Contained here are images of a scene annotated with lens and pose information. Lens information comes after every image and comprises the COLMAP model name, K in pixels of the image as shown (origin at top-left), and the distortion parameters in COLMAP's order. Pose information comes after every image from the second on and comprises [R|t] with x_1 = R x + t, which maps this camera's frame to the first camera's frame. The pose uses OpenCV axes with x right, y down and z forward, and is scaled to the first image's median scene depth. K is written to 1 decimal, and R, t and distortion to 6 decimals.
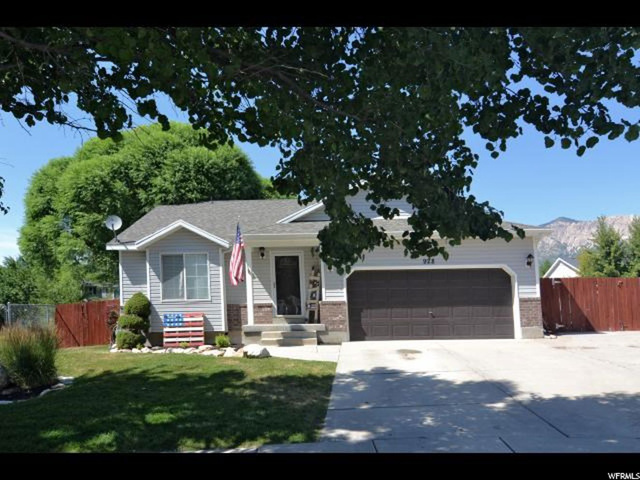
lens RADIAL K [[723.2, 0, 320.0], [0, 723.2, 240.0], [0, 0, 1]] dist [-0.004273, -0.015922]
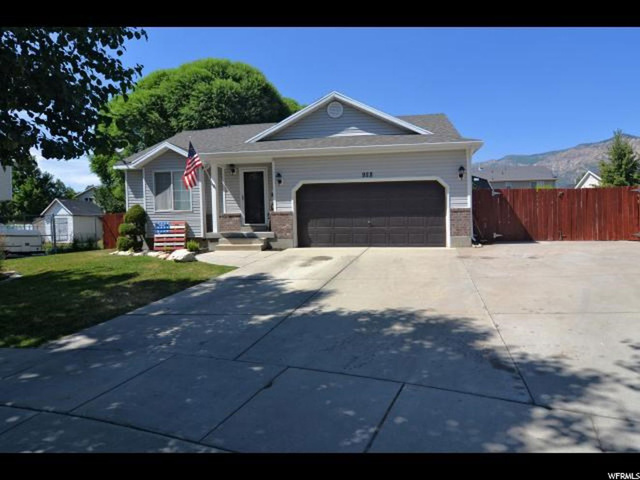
lens RADIAL K [[583.4, 0, 320.0], [0, 583.4, 240.0], [0, 0, 1]] dist [-0.062610, -0.002244]
pose [[0.975206, 0.009814, -0.221082, 0.259977], [0.020450, 0.990745, 0.134187, 0.008032], [0.220353, -0.135381, 0.965980, 0.131908]]
